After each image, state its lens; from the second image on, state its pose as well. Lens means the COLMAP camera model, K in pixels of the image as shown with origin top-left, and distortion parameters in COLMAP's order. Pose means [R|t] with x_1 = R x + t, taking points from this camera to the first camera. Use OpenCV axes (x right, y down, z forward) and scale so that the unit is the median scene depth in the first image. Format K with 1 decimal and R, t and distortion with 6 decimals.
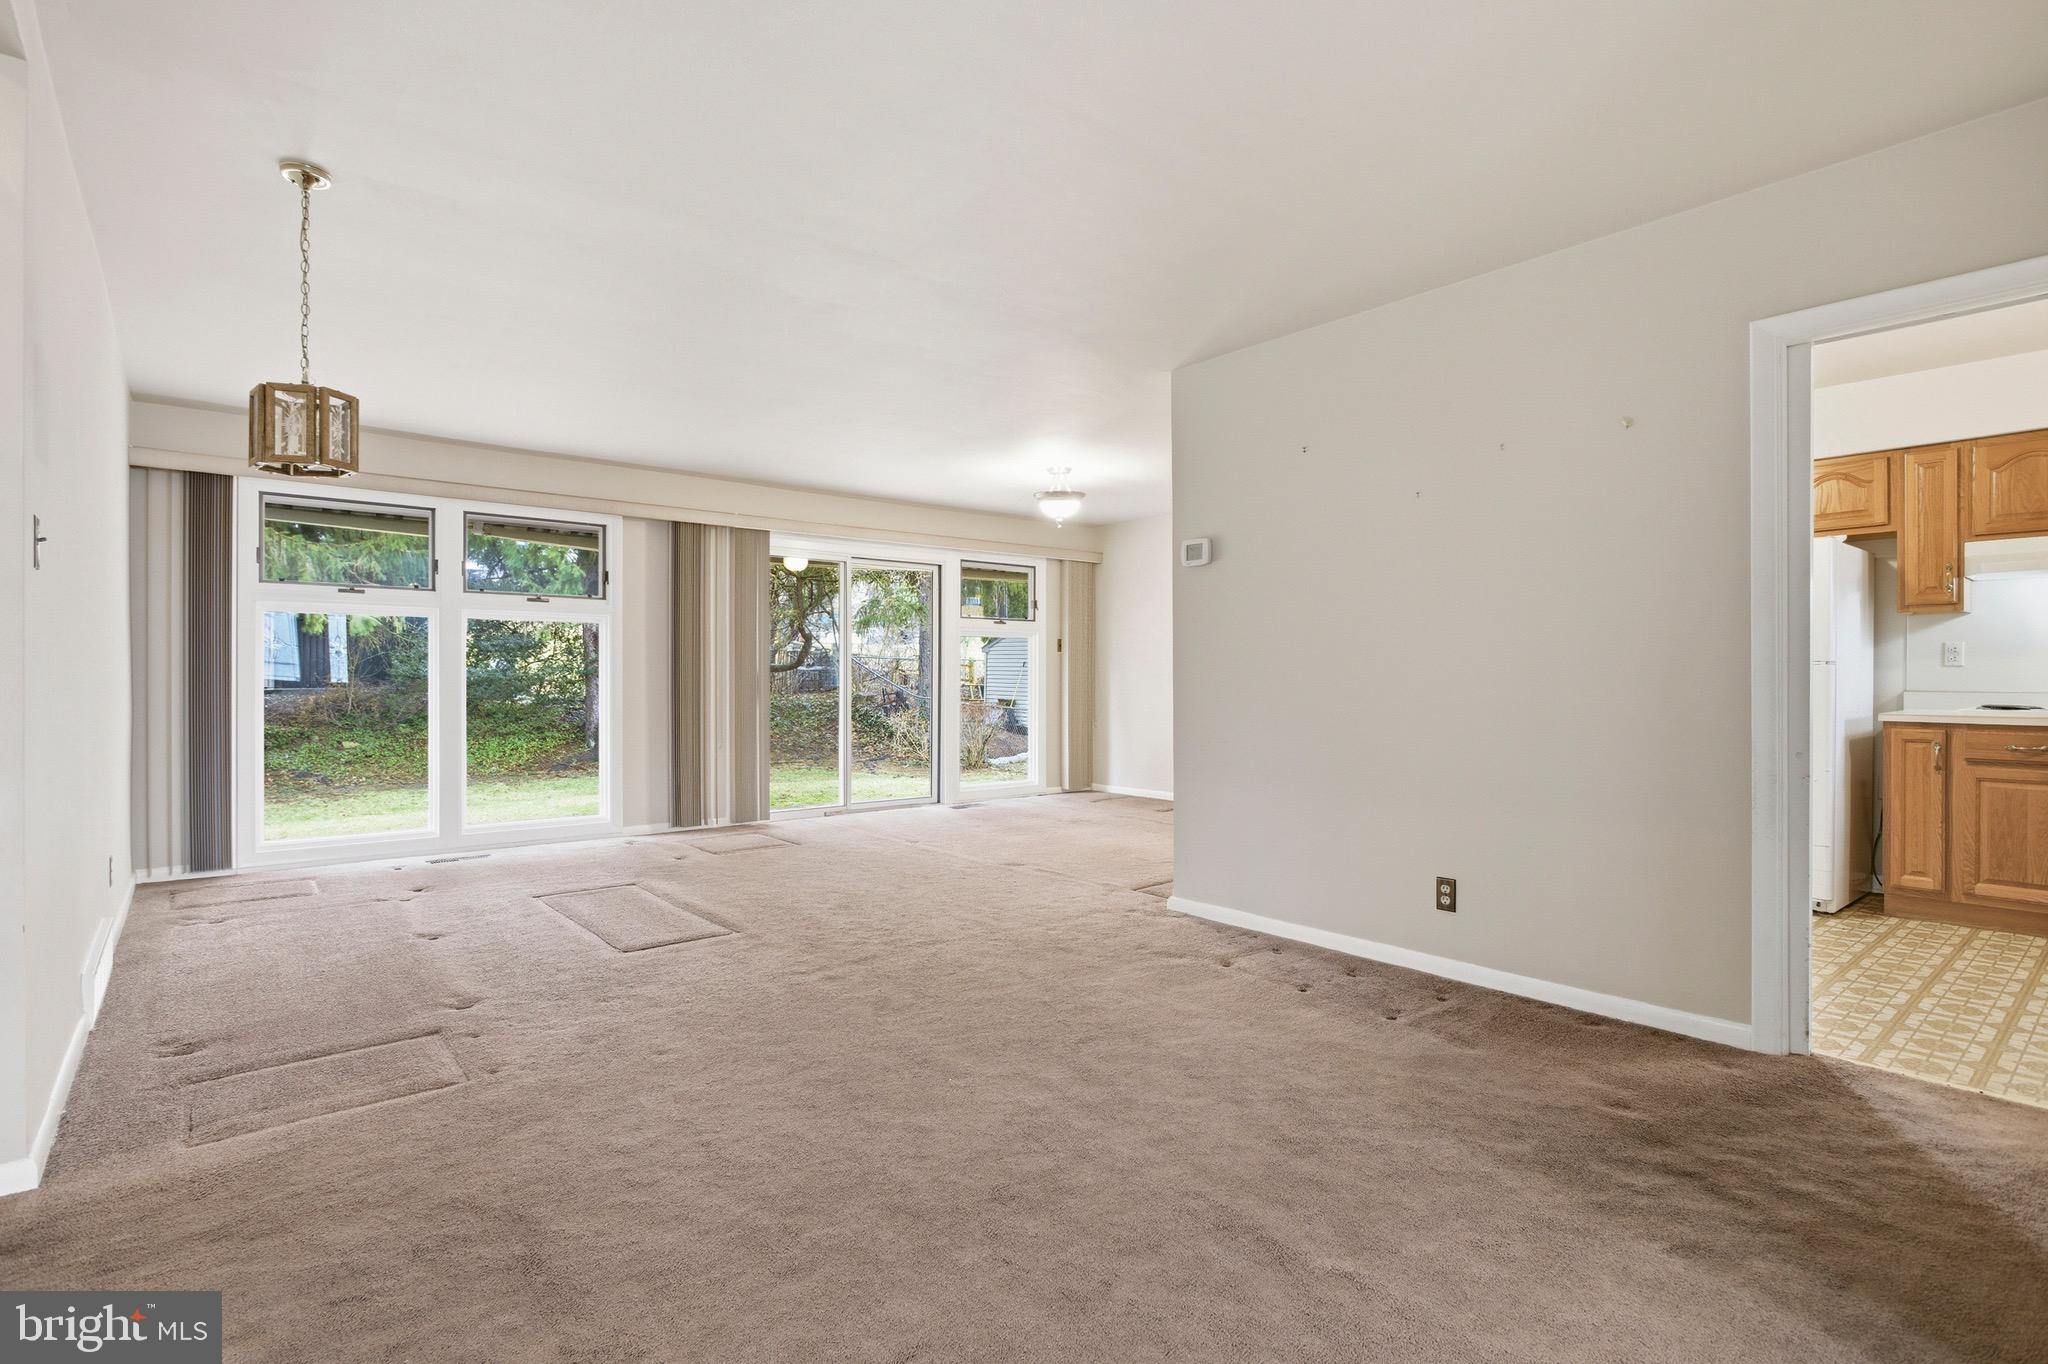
lens RADIAL K [[984.7, 0, 1011.4], [0, 984.7, 683.6], [0, 0, 1]] dist [-0.010527, 0.002264]
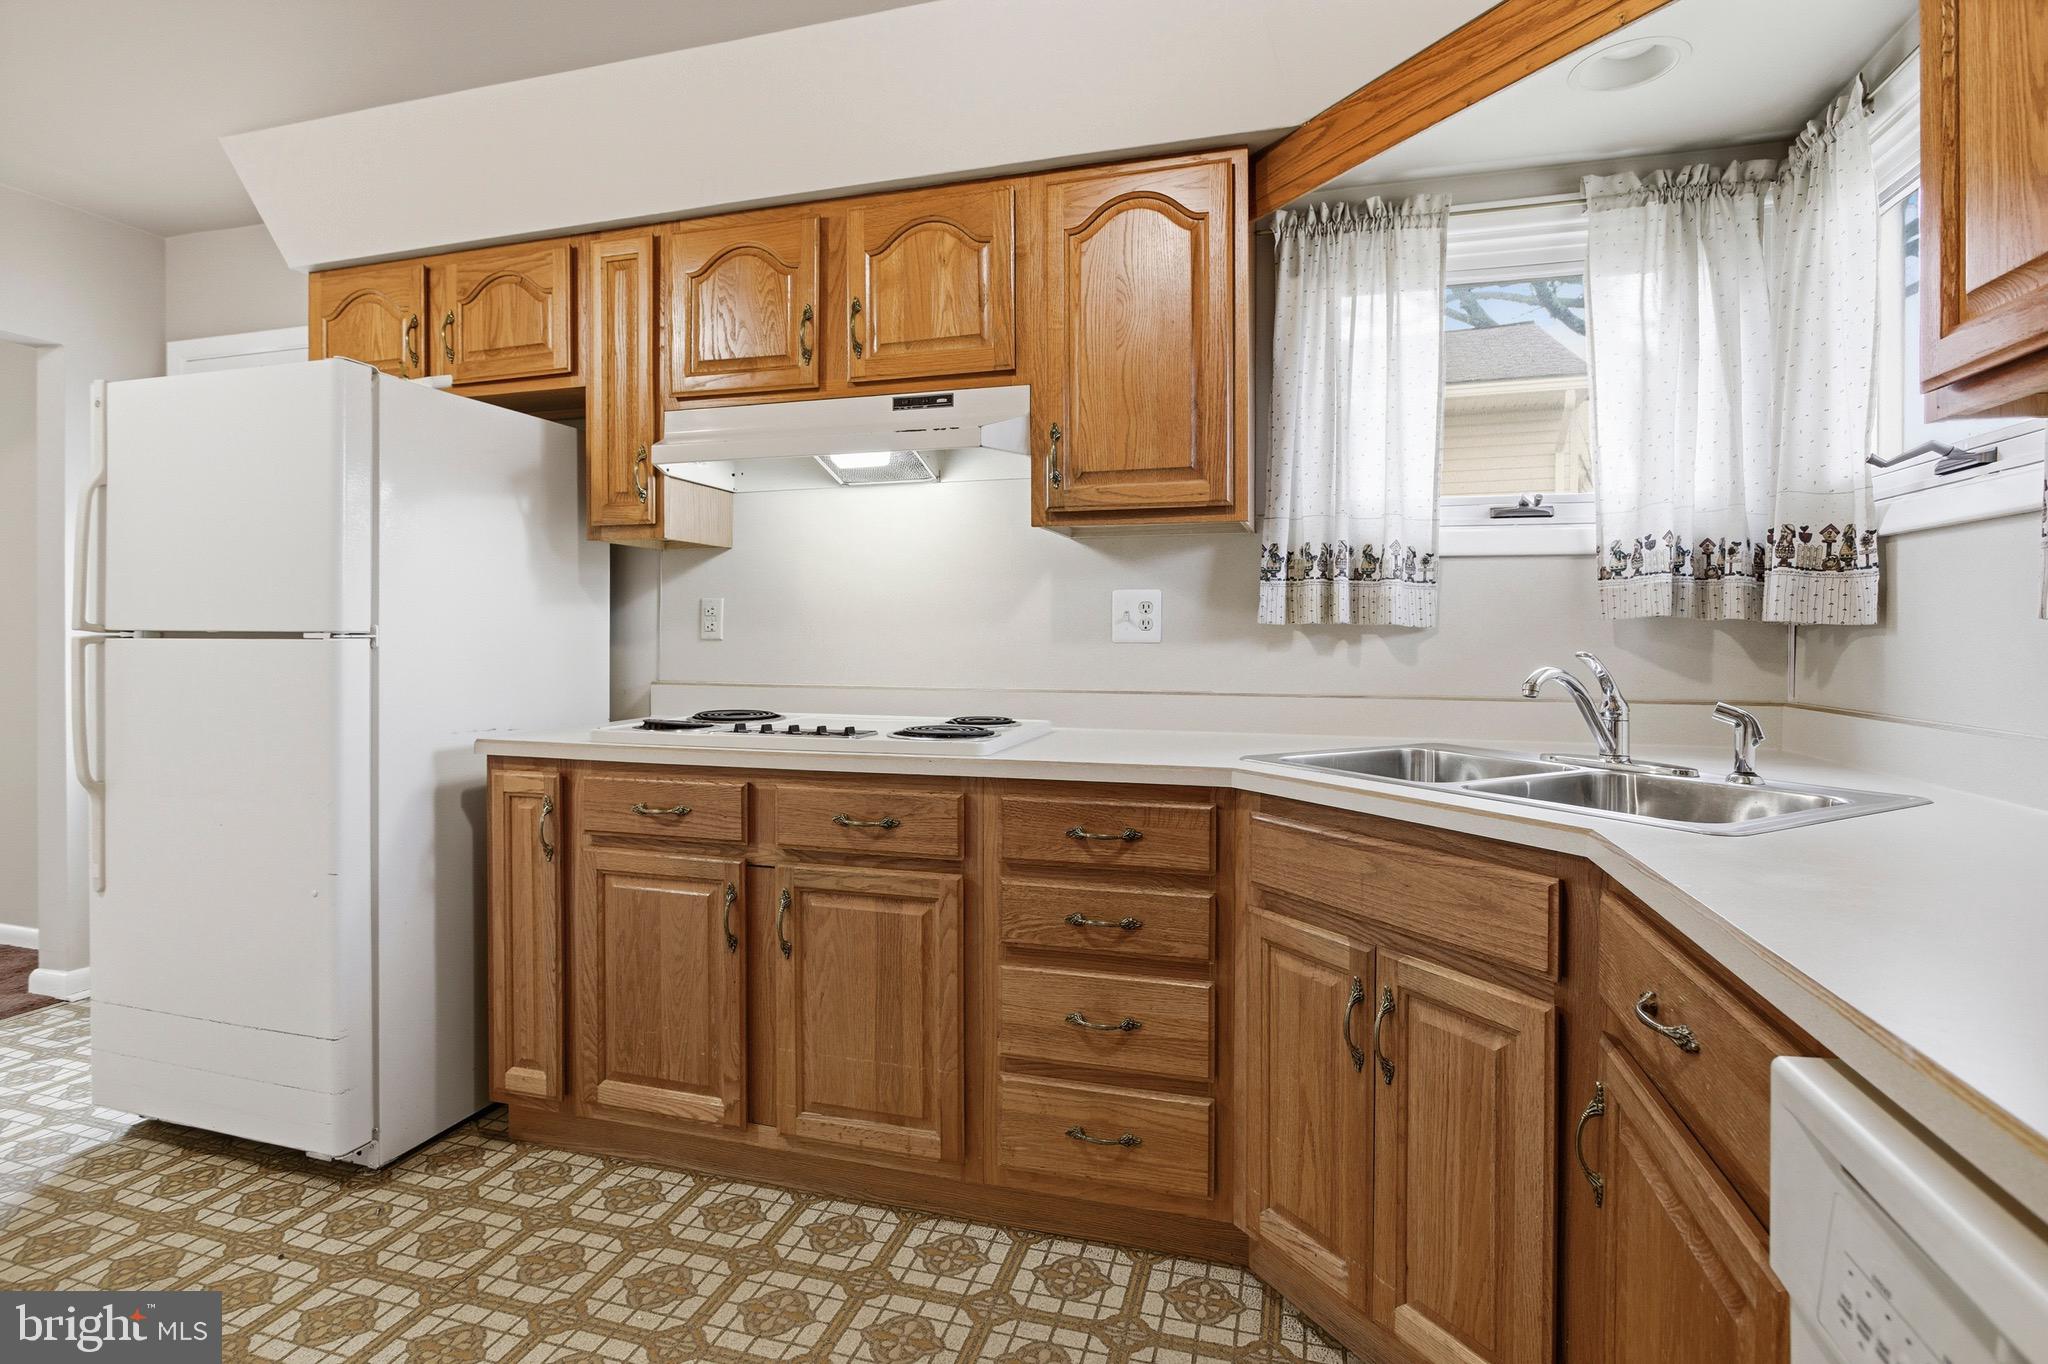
lens RADIAL K [[1000.4, 0, 1017.8], [0, 1000.4, 639.8], [0, 0, 1]] dist [-0.013137, 0.003787]
pose [[0.828151, -0.002961, 0.560497, 0.752204], [0.001727, 0.999995, 0.002731, -0.018087], [-0.560502, -0.001293, 0.828152, 0.394094]]
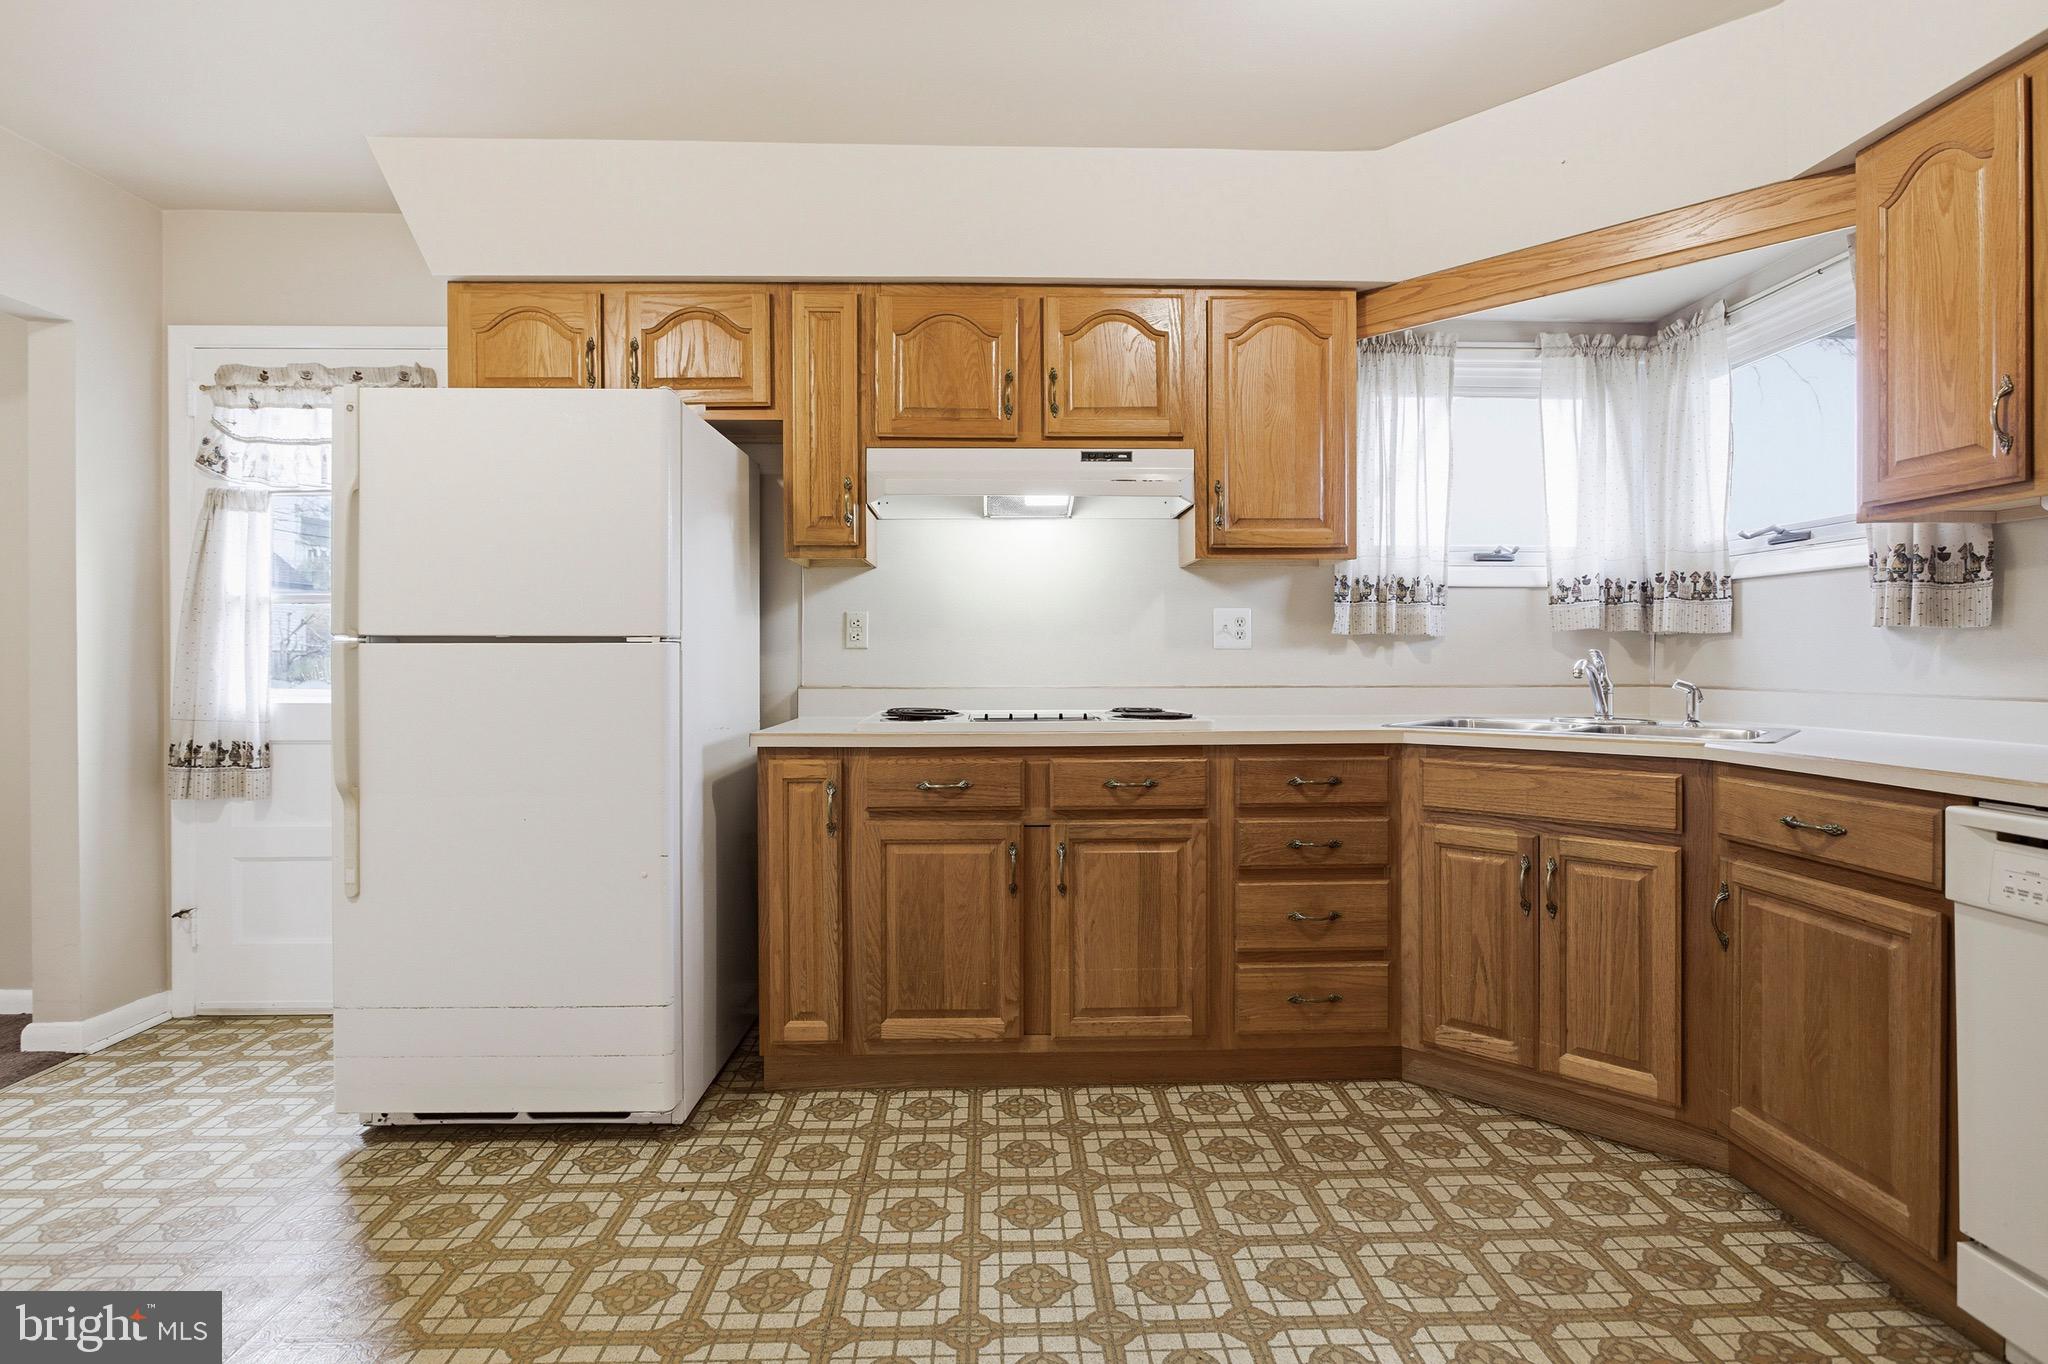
lens RADIAL K [[984.7, 0, 1020.9], [0, 984.7, 664.3], [0, 0, 1]] dist [-0.010527, 0.002264]
pose [[0.613906, -0.007494, 0.789343, 0.492217], [0.006575, 0.999969, 0.004380, -0.008789], [-0.789351, 0.002501, 0.613936, 0.489808]]
